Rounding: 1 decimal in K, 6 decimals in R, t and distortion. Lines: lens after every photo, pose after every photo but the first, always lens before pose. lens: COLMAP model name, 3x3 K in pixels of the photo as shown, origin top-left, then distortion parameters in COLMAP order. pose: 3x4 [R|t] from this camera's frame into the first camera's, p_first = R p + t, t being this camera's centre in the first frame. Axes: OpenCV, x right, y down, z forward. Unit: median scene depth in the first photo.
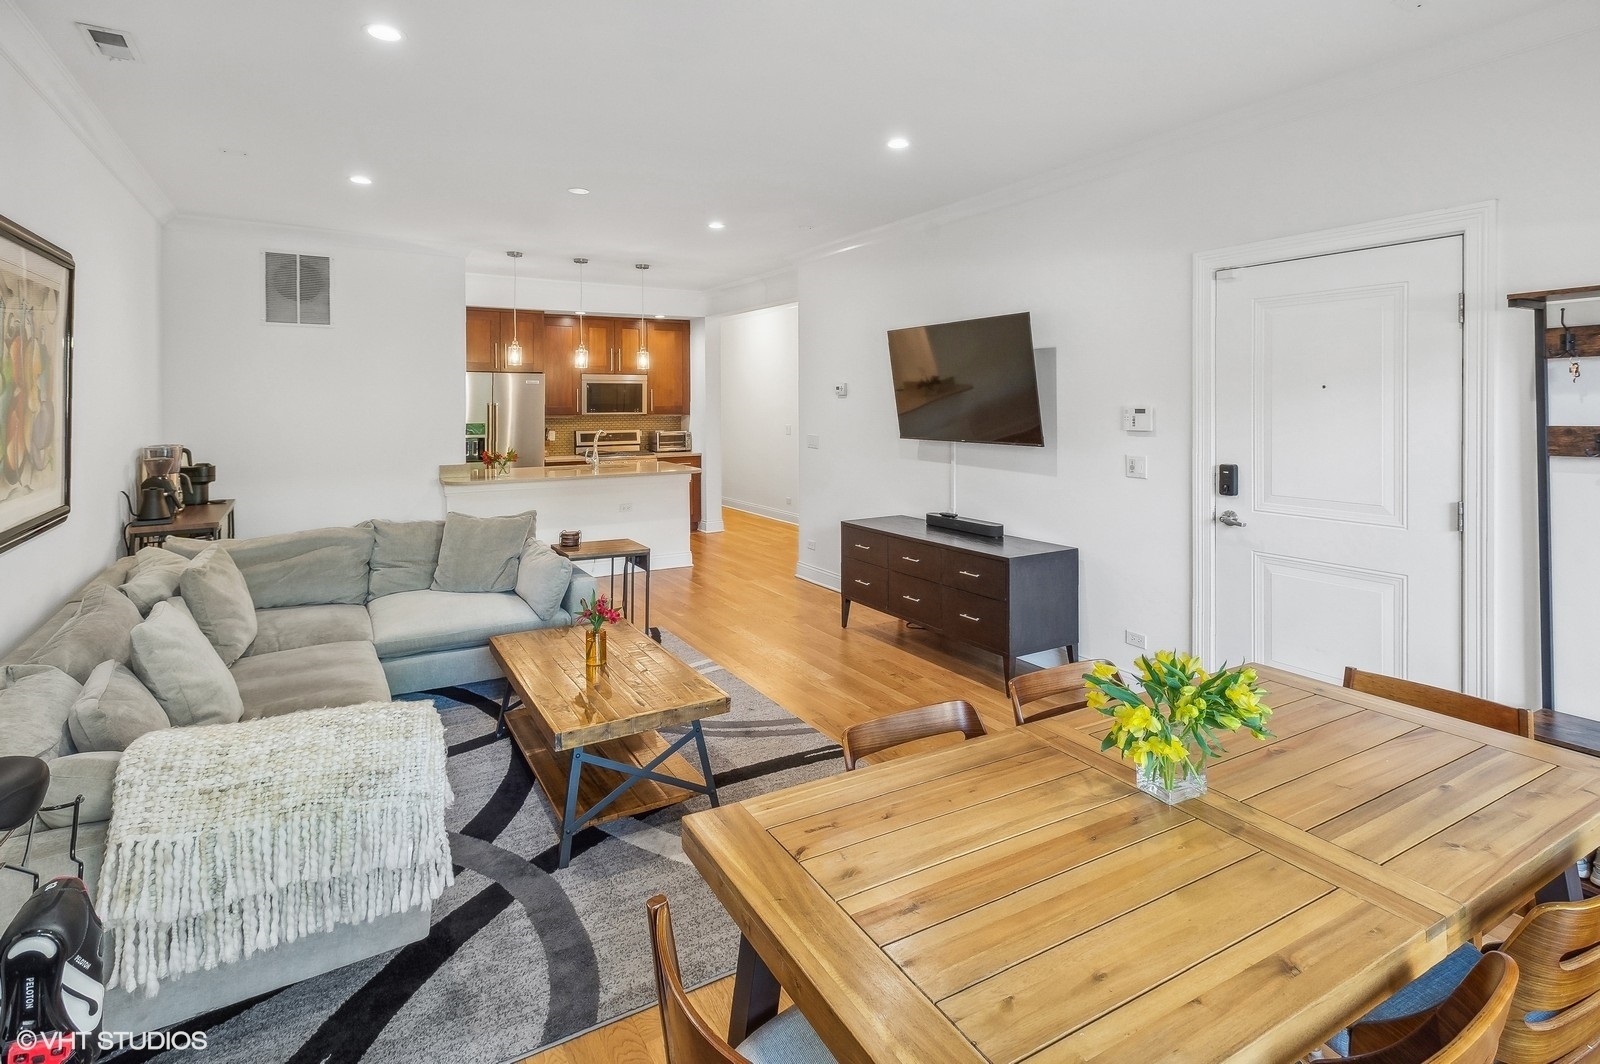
lens RADIAL K [[804.5, 0, 828.0], [0, 804.5, 399.0], [0, 0, 1]] dist [0.012802, -0.001441]
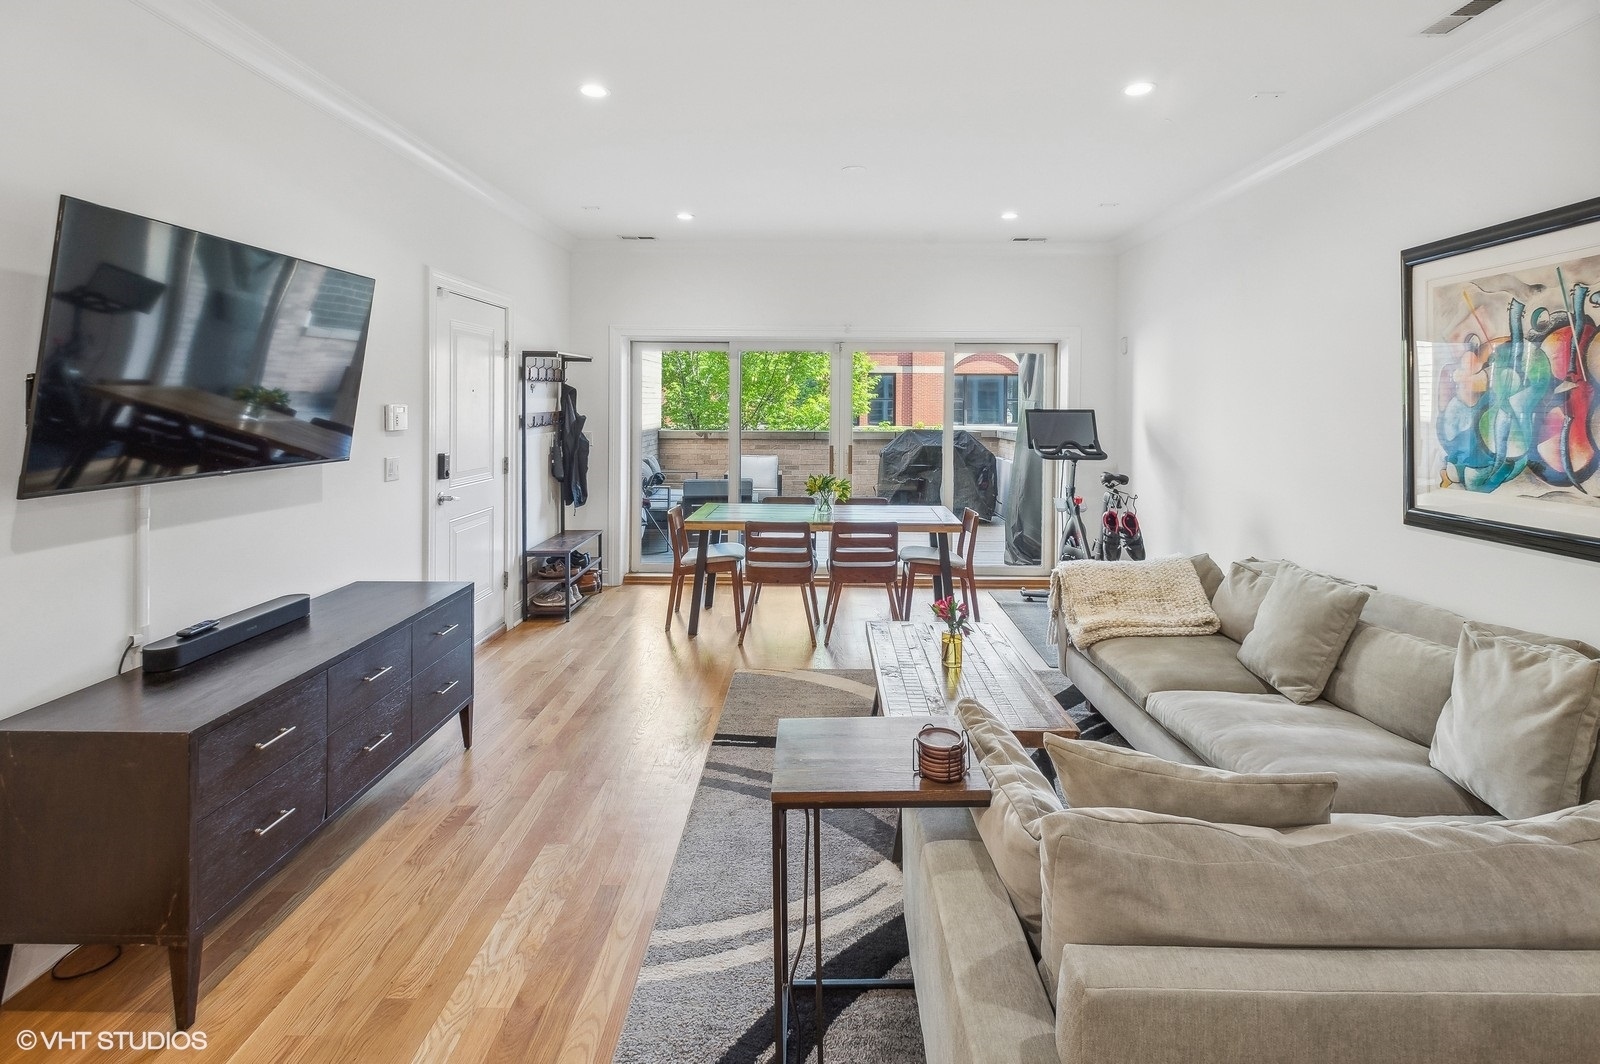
lens RADIAL K [[779.5, 0, 804.7], [0, 779.5, 415.1], [0, 0, 1]] dist [0.008961, -0.001436]
pose [[-0.833401, -0.009089, 0.552594, -0.426400], [-0.003673, 0.999934, 0.010907, 0.008509], [-0.552657, 0.007060, -0.833379, 1.228656]]
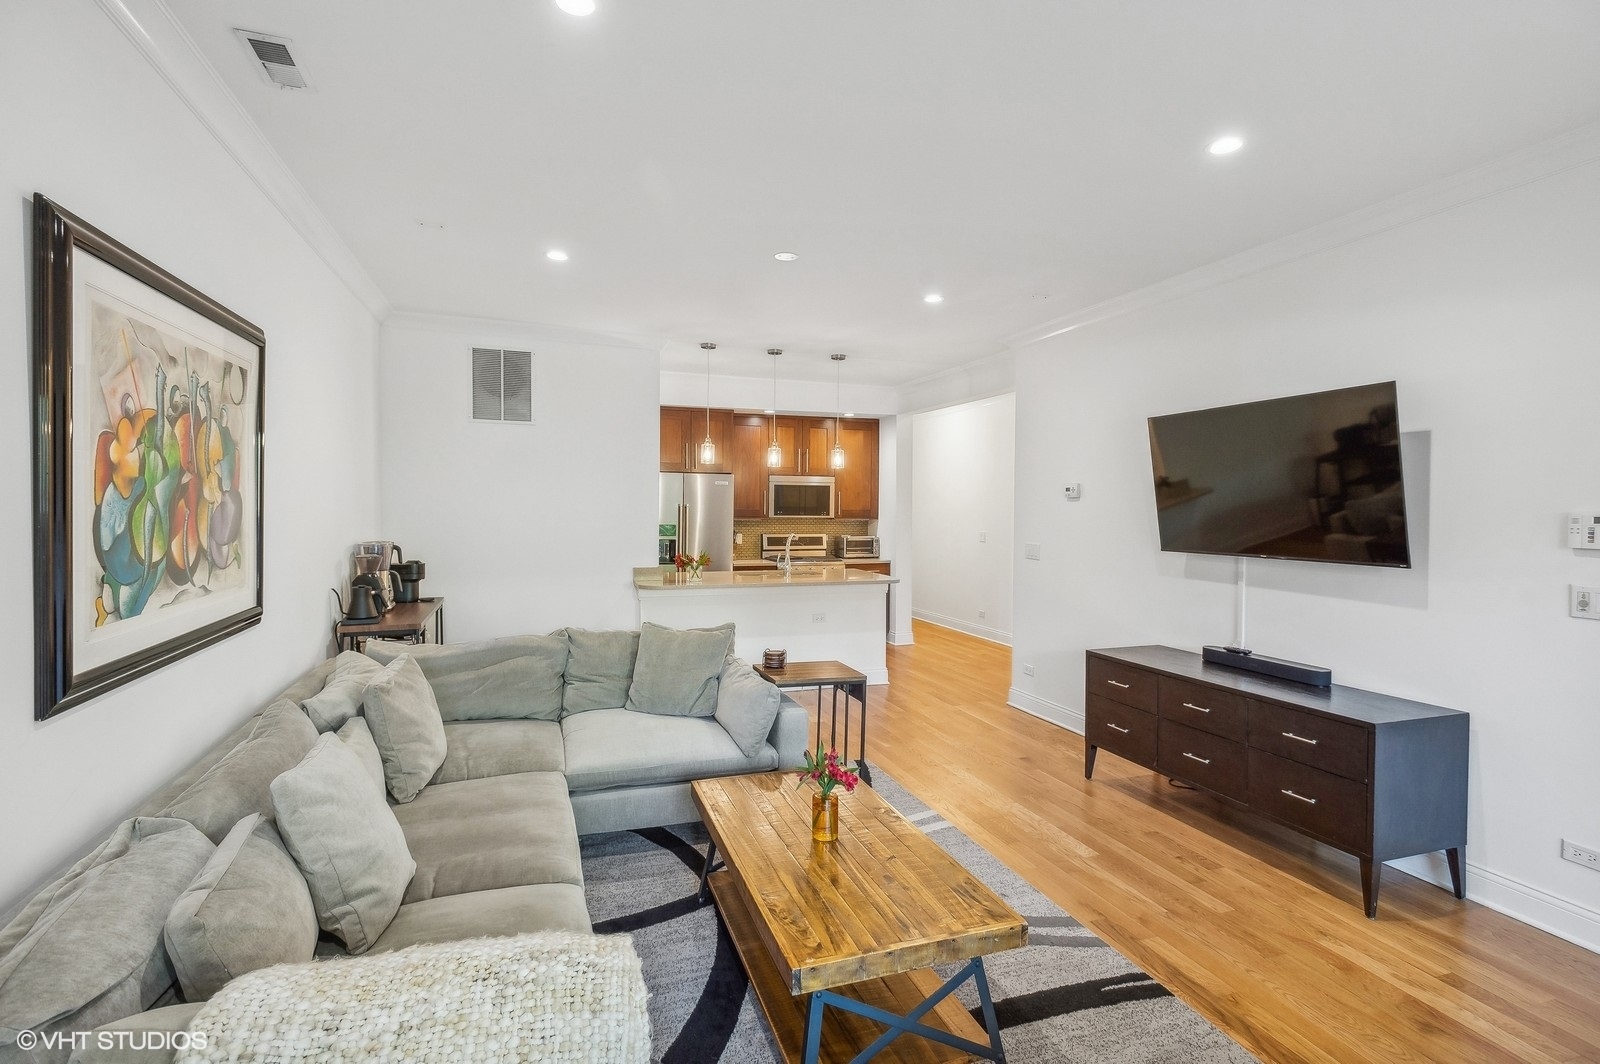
lens RADIAL K [[776.6, 0, 821.1], [0, 776.6, 519.4], [0, 0, 1]] dist [0.017288, -0.006193]
pose [[0.978124, 0.013308, -0.207595, -0.090163], [-0.009714, 0.999785, 0.018319, 0.006979], [0.207794, -0.015902, 0.978043, 0.177916]]
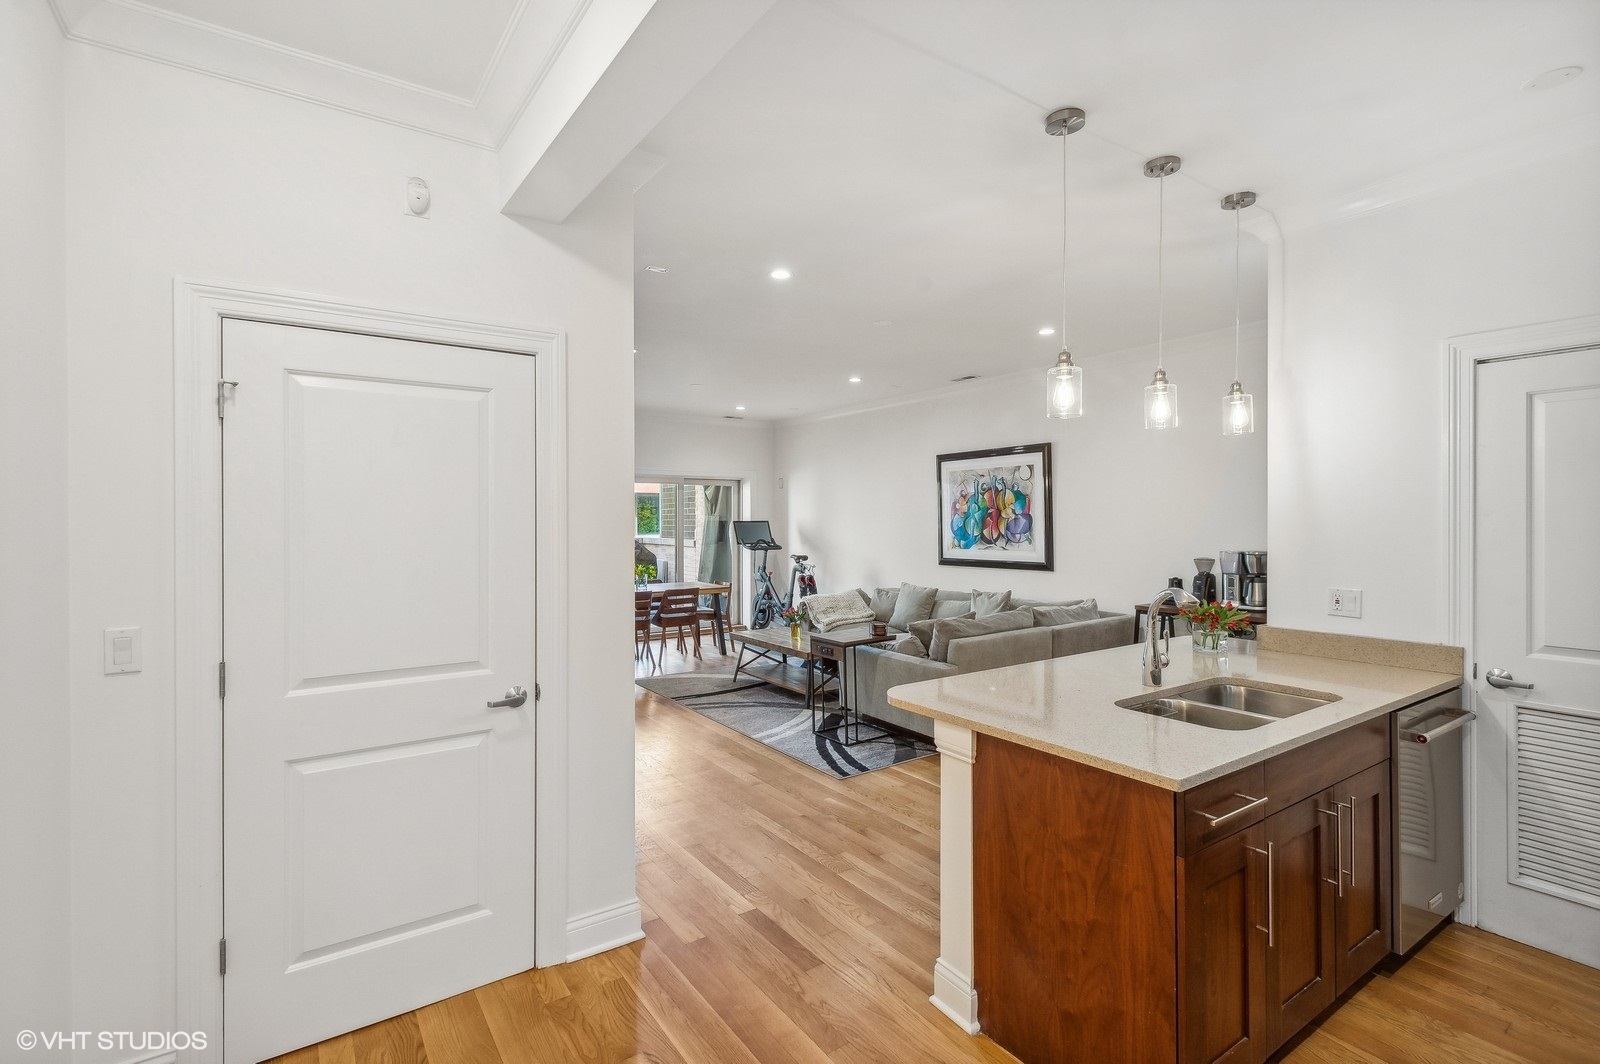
lens RADIAL K [[739.9, 0, 799.8], [0, 739.9, 524.4], [0, 0, 1]] dist [0.008697, -0.000577]
pose [[-0.999455, 0.005266, -0.032595, -0.153385], [0.005083, 0.999971, 0.005705, 0.010328], [0.032624, 0.005536, -0.999452, 1.912546]]
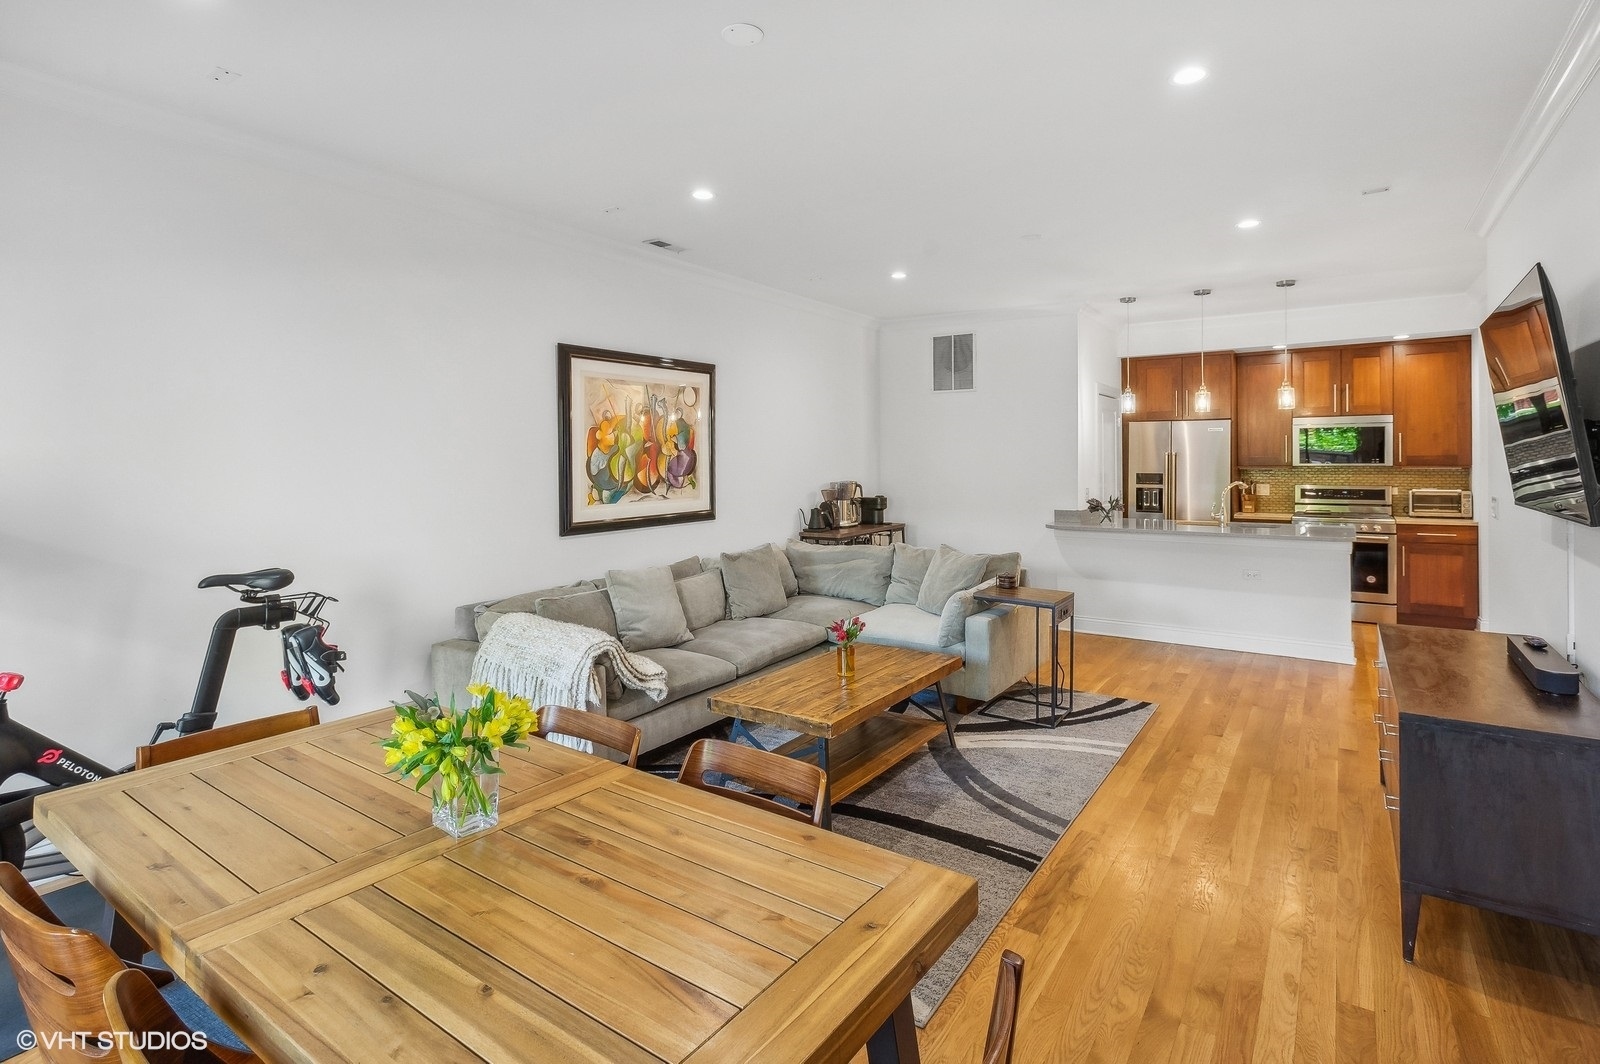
lens RADIAL K [[817.1, 0, 796.4], [0, 817.1, 457.9], [0, 0, 1]] dist [0.017357, -0.000603]
pose [[0.405089, -0.002962, -0.914272, 0.483210], [0.006625, 0.999978, -0.000304, 0.013698], [0.914253, -0.005934, 0.405100, 0.300853]]
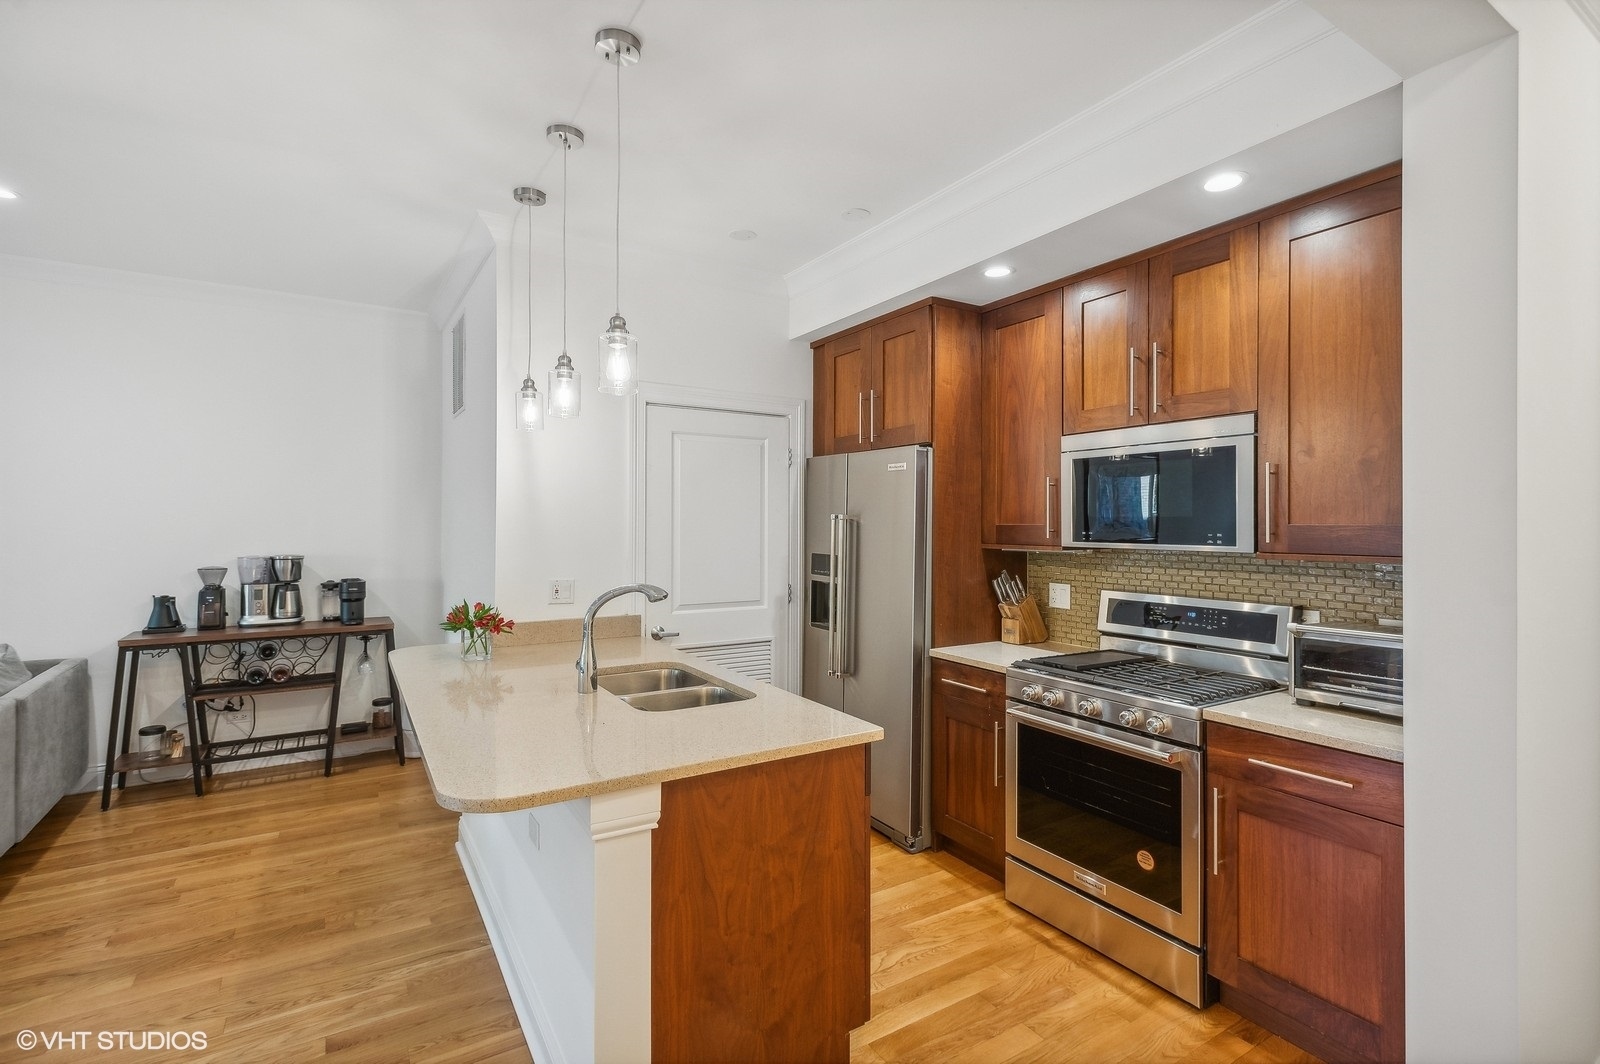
lens RADIAL K [[739.9, 0, 799.8], [0, 739.9, 524.4], [0, 0, 1]] dist [0.008697, -0.000577]
pose [[-0.011330, 0.001001, -0.999935, 0.061675], [-0.003313, 0.999994, 0.001039, 0.016185], [0.999930, 0.003325, -0.011327, 1.556965]]
